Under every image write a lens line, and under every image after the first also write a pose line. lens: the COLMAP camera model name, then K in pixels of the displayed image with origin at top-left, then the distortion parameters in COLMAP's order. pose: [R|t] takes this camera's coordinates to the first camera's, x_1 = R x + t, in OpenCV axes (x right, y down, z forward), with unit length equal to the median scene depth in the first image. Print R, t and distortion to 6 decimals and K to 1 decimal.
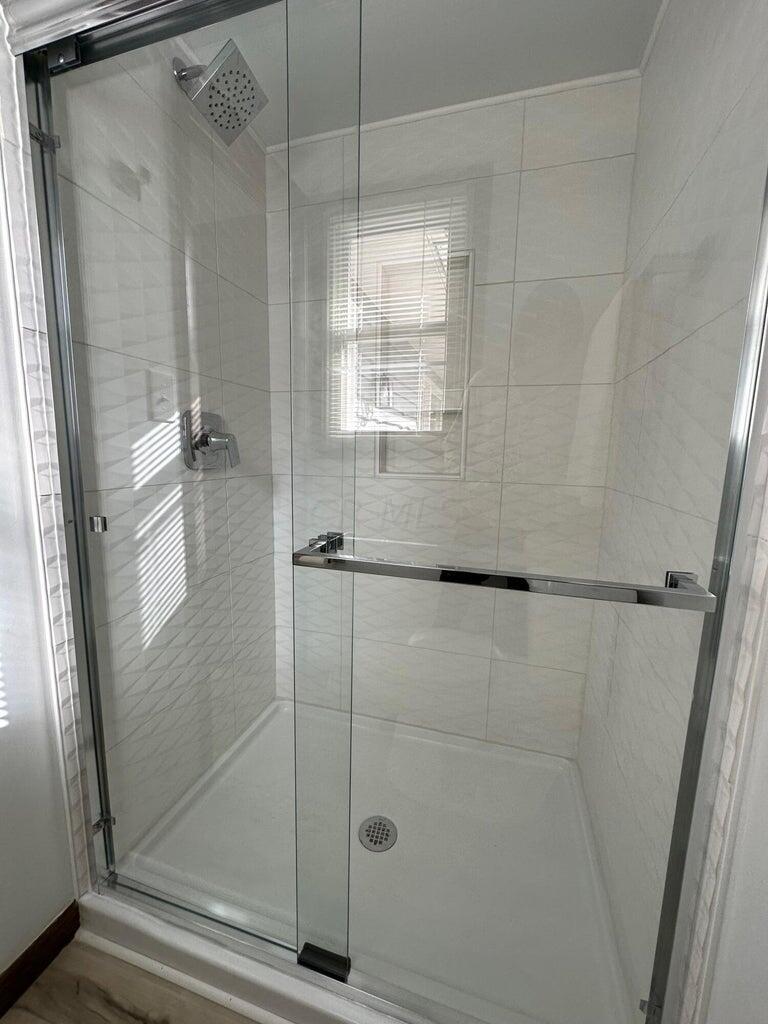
lens RADIAL K [[408.2, 0, 383.4], [0, 408.2, 509.1], [0, 0, 1]] dist [-0.002240, 0.000654]
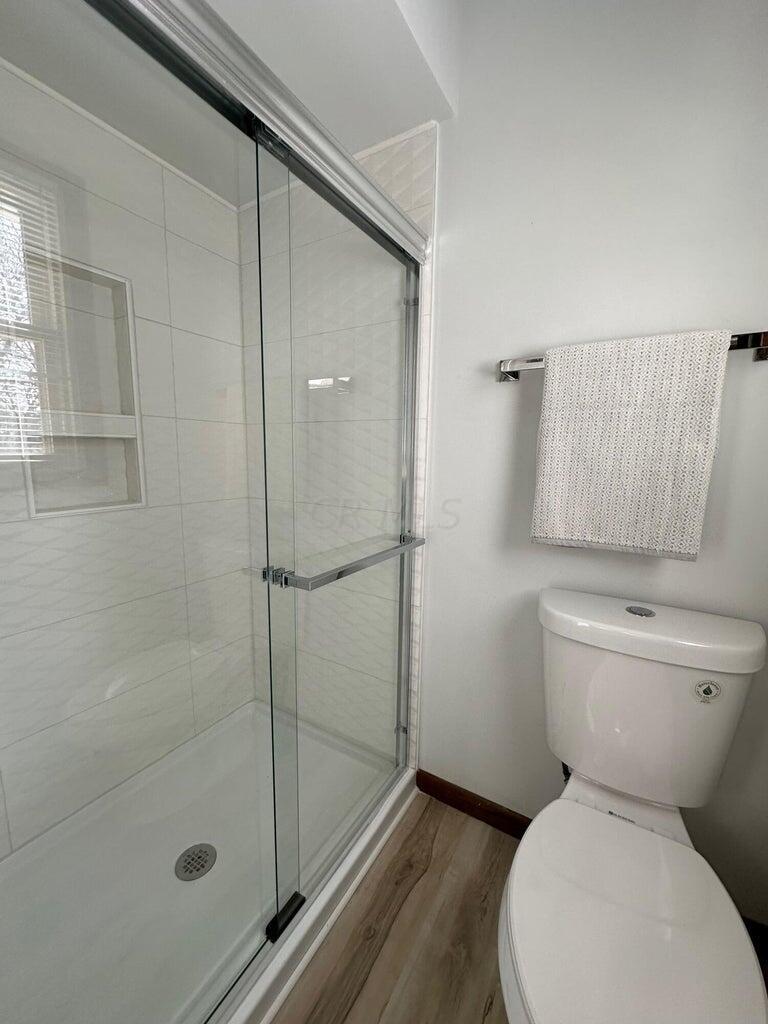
lens RADIAL K [[408.2, 0, 383.4], [0, 408.2, 509.1], [0, 0, 1]] dist [-0.002240, 0.000654]
pose [[0.260578, -0.153881, 0.953111, -0.665129], [0.130809, 0.983740, 0.123064, -0.121438], [-0.956550, 0.092608, 0.276470, 0.173918]]
